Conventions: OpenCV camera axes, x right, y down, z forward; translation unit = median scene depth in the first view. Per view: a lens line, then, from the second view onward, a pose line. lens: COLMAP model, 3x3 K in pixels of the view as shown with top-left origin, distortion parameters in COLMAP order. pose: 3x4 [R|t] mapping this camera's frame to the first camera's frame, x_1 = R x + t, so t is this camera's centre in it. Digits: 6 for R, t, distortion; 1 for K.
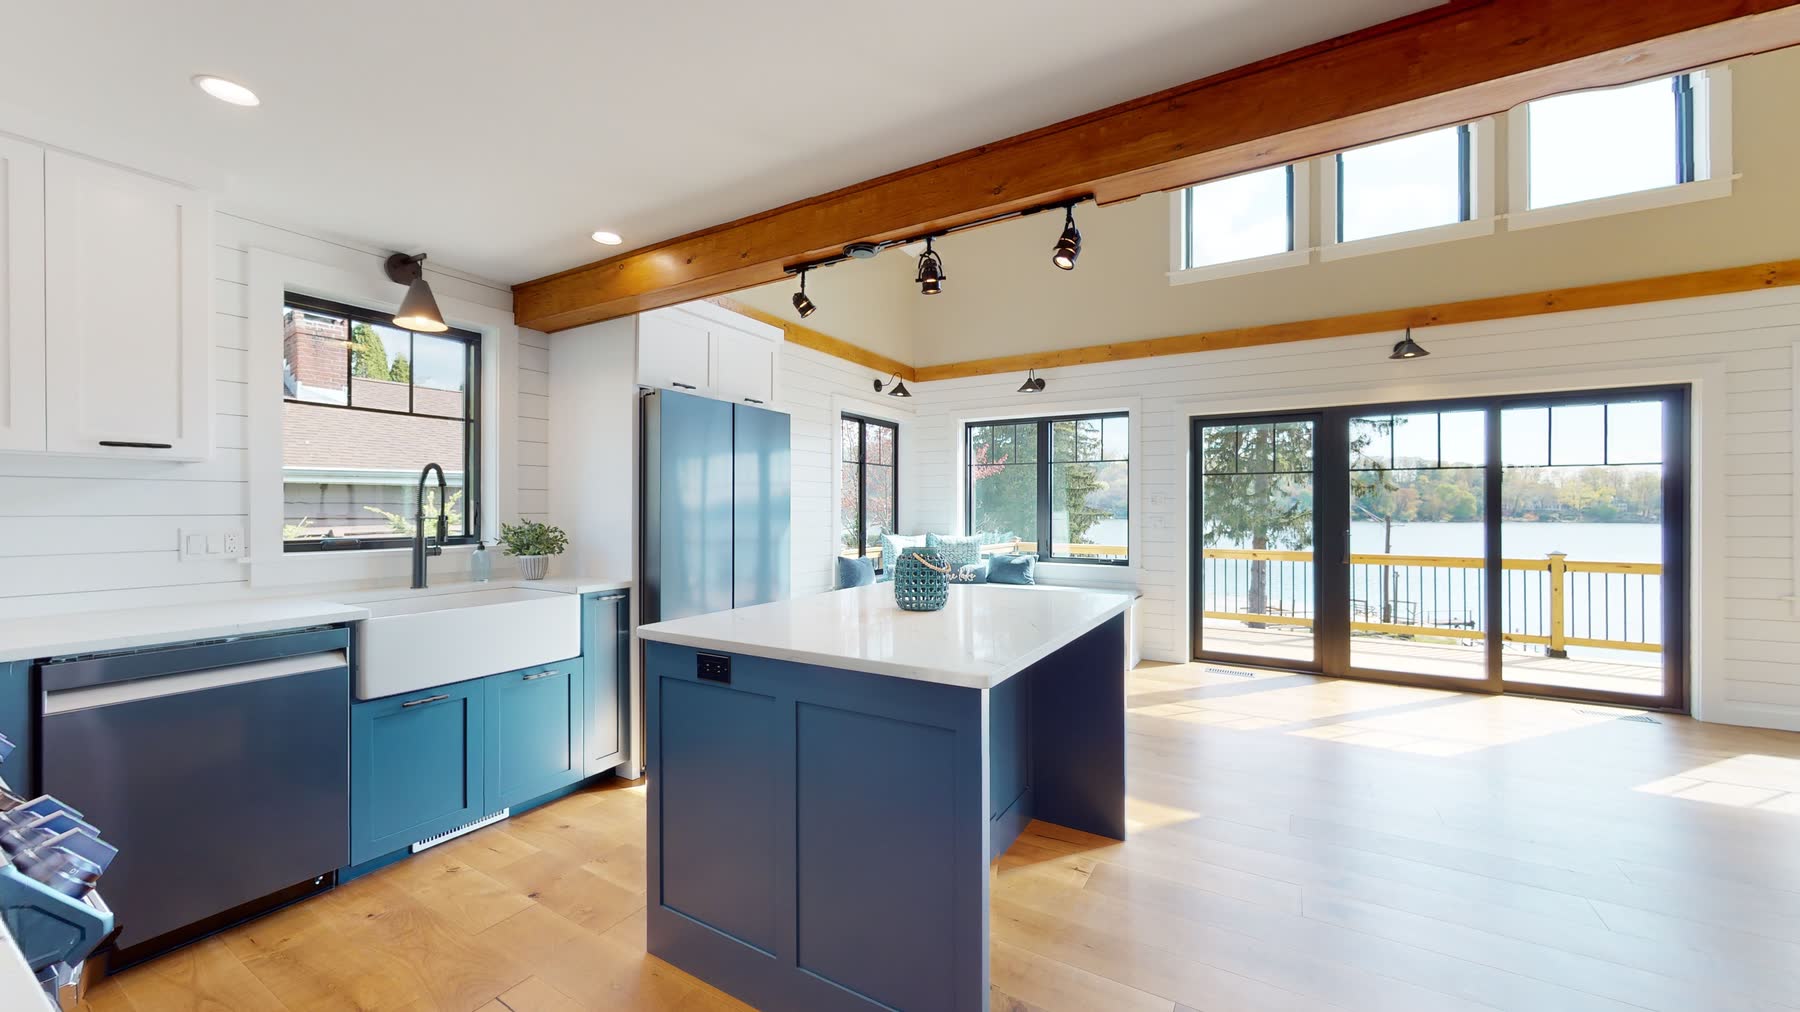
lens RADIAL K [[660.1, 0, 908.2], [0, 660.1, 510.8], [0, 0, 1]] dist [0.006997, -0.000234]
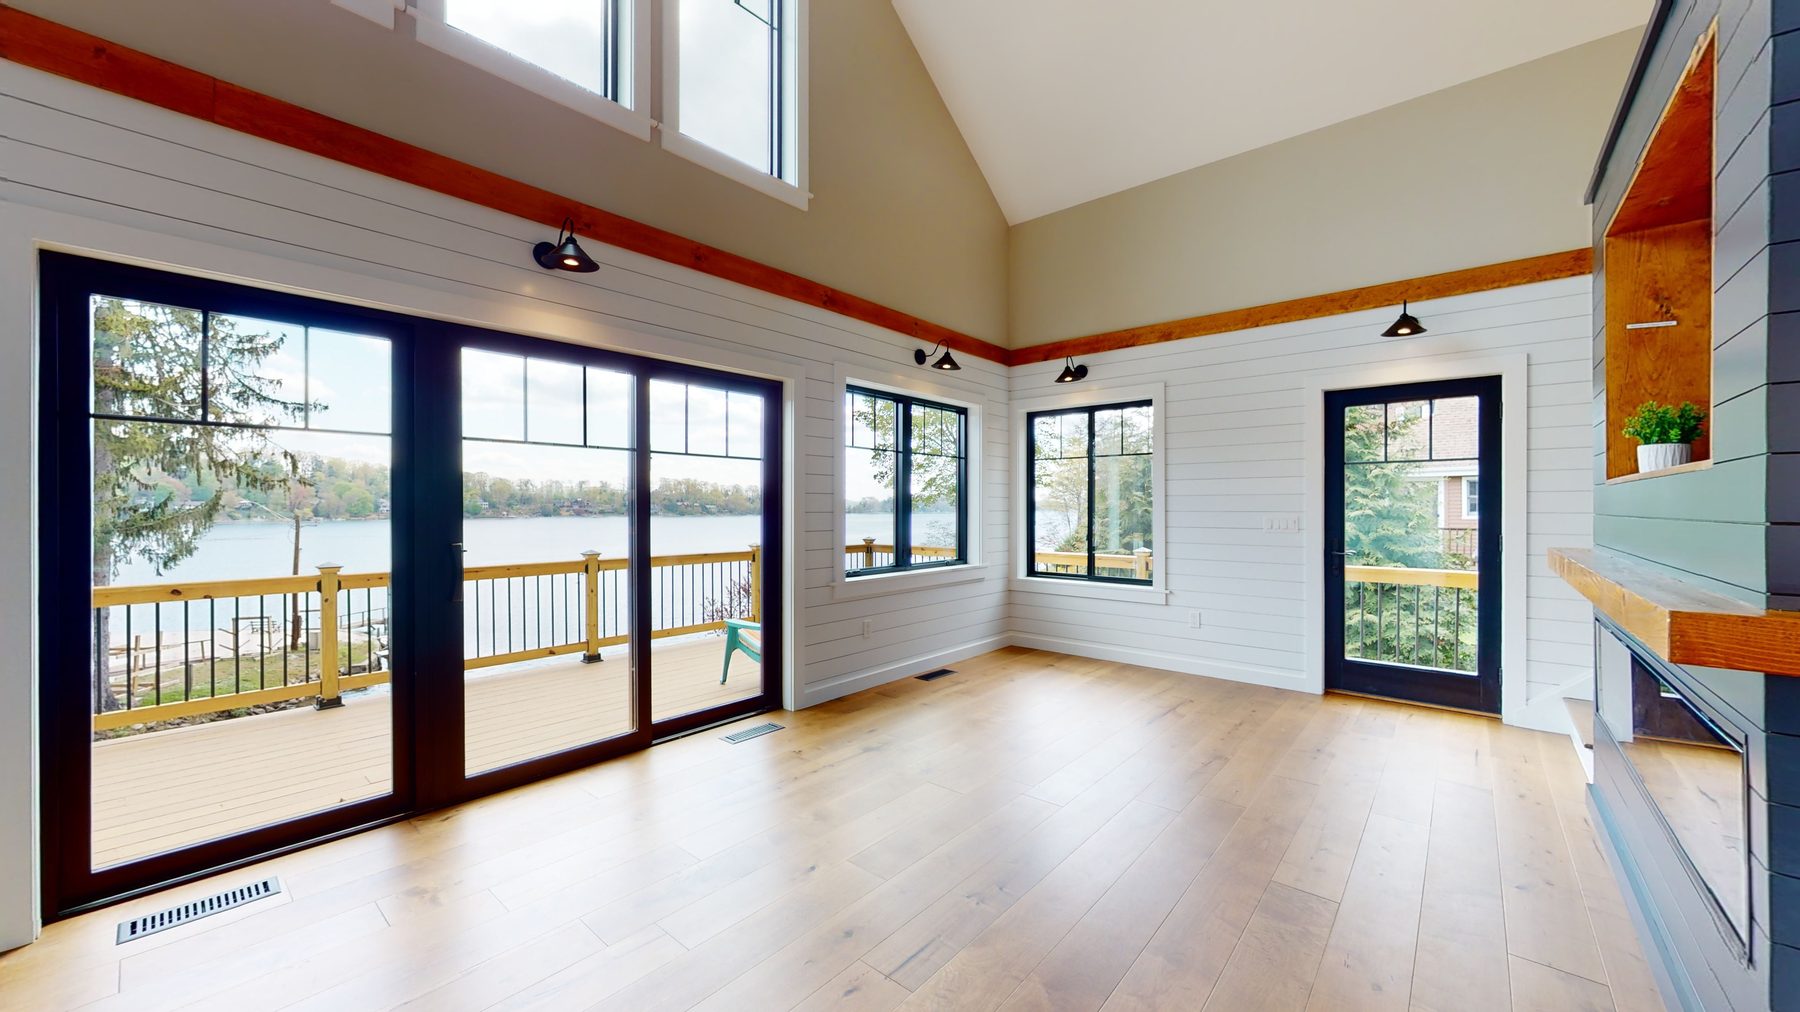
lens RADIAL K [[660.1, 0, 892.2], [0, 660.1, 505.2], [0, 0, 1]] dist [0.006997, -0.000234]
pose [[0.196276, 0.000802, 0.980548, 0.133247], [0.004673, 0.999988, -0.001753, -0.000284], [-0.980538, 0.004927, 0.196269, 0.392265]]
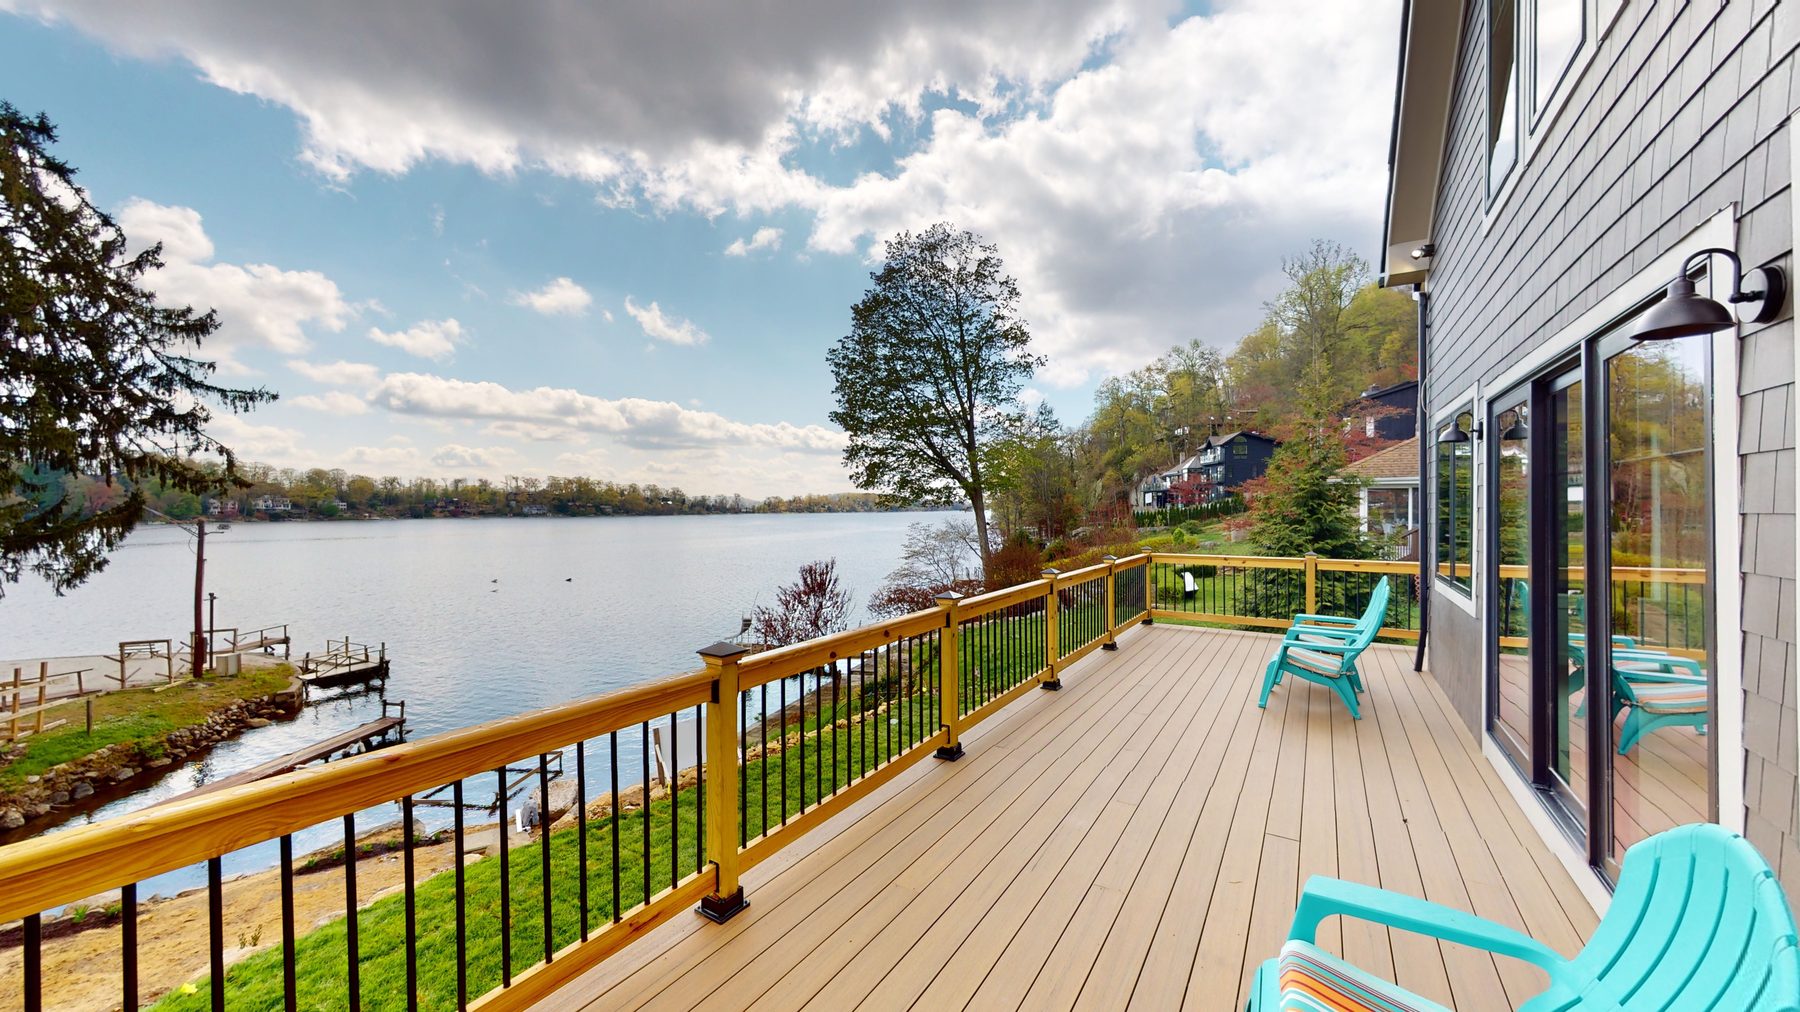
lens RADIAL K [[660.1, 0, 890.1], [0, 660.1, 507.3], [0, 0, 1]] dist [0.006997, -0.000234]
pose [[0.054263, -0.002581, 0.998523, 0.100845], [0.006029, 0.999979, 0.002258, -0.025513], [-0.998508, 0.005898, 0.054277, 1.176622]]
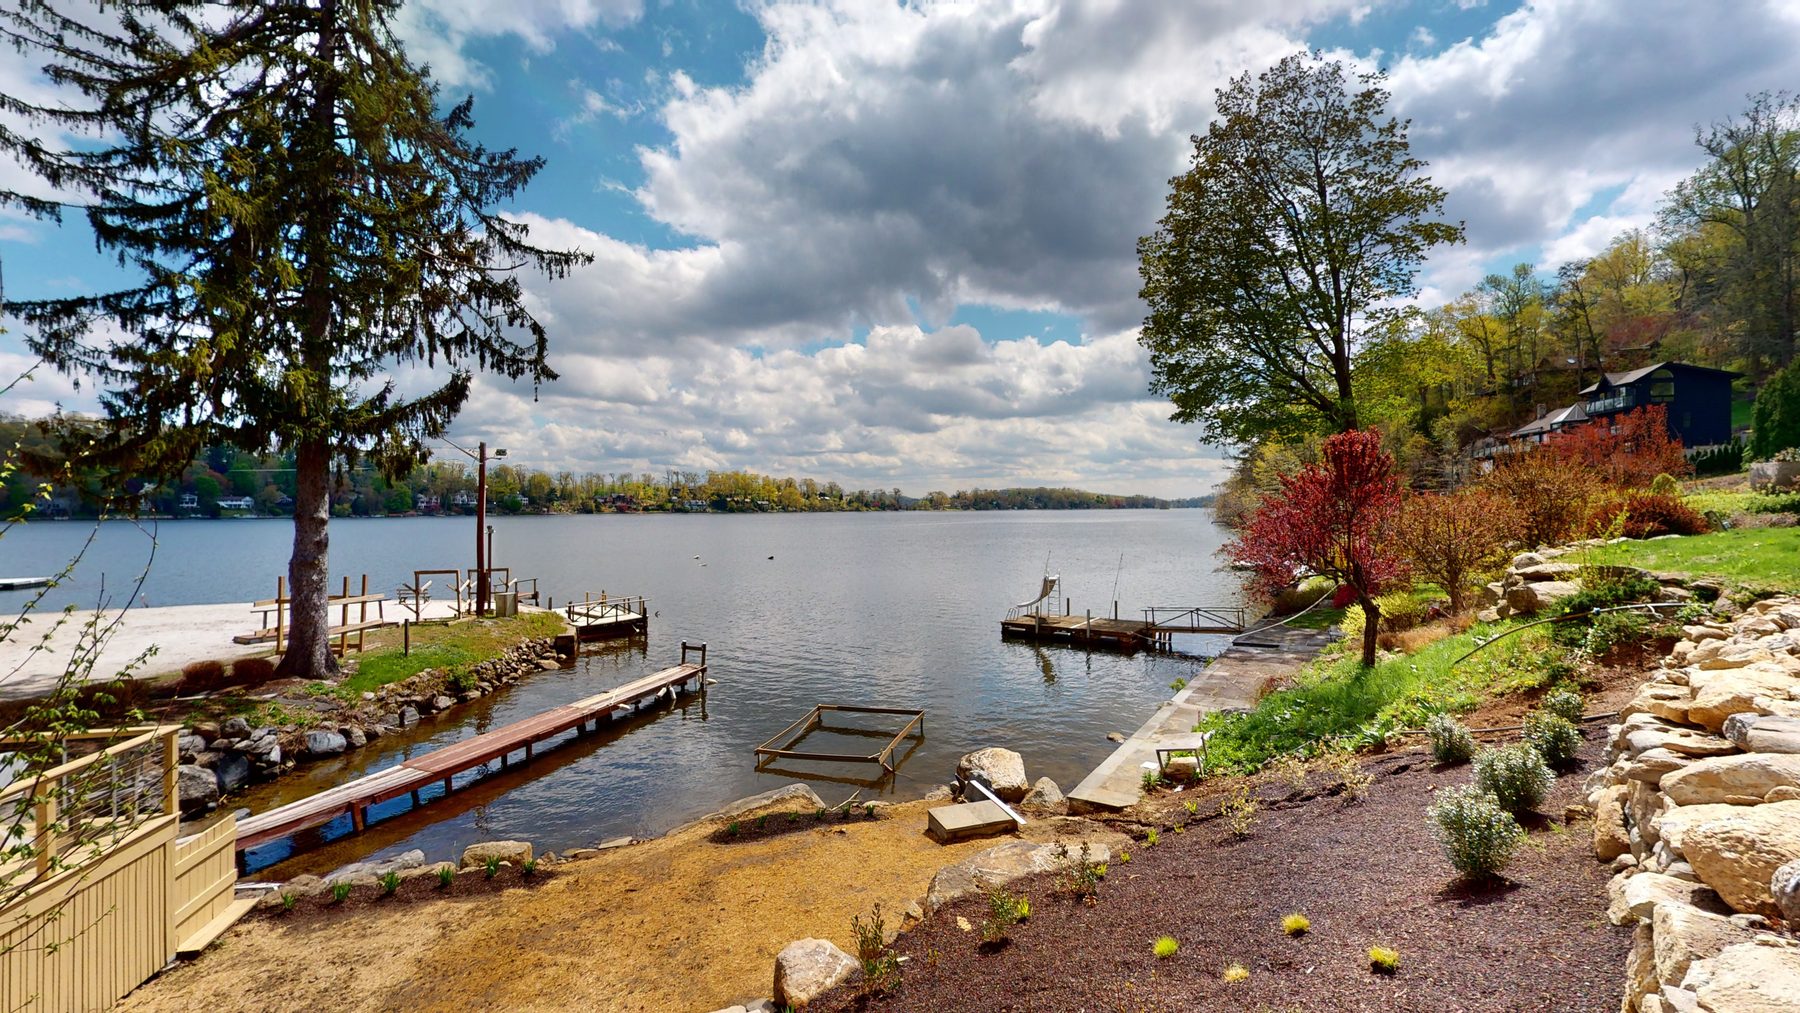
lens RADIAL K [[744.4, 0, 899.7], [0, 744.4, 505.6], [0, 0, 1]] dist [-0.001027, 0.000317]
pose [[0.270172, -0.003425, 0.962806, 0.679212], [0.007228, 0.999973, 0.001529, 0.477743], [-0.962785, 0.006546, 0.270189, 2.479994]]
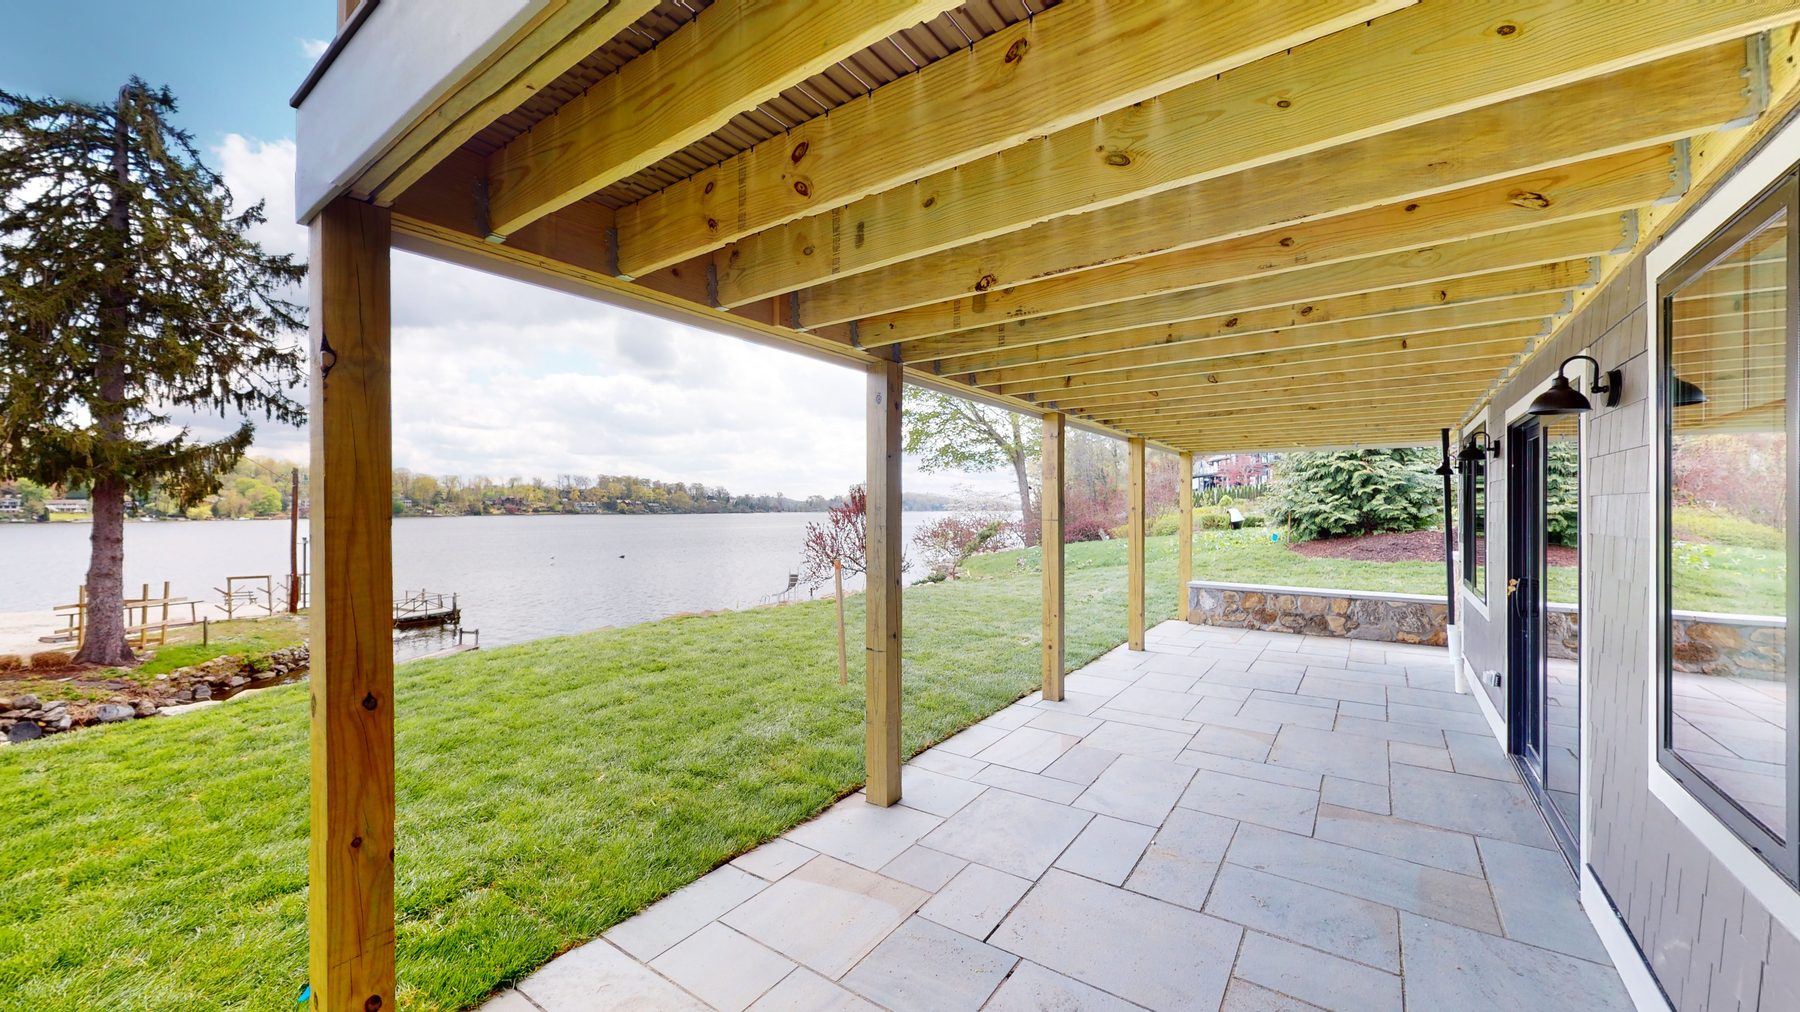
lens RADIAL K [[660.1, 0, 893.1], [0, 660.1, 506.6], [0, 0, 1]] dist [0.006997, -0.000234]
pose [[0.111467, -0.004162, 0.993759, -0.008881], [0.009202, 0.999953, 0.003156, 0.378758], [-0.993726, 0.008792, 0.111500, 1.193530]]
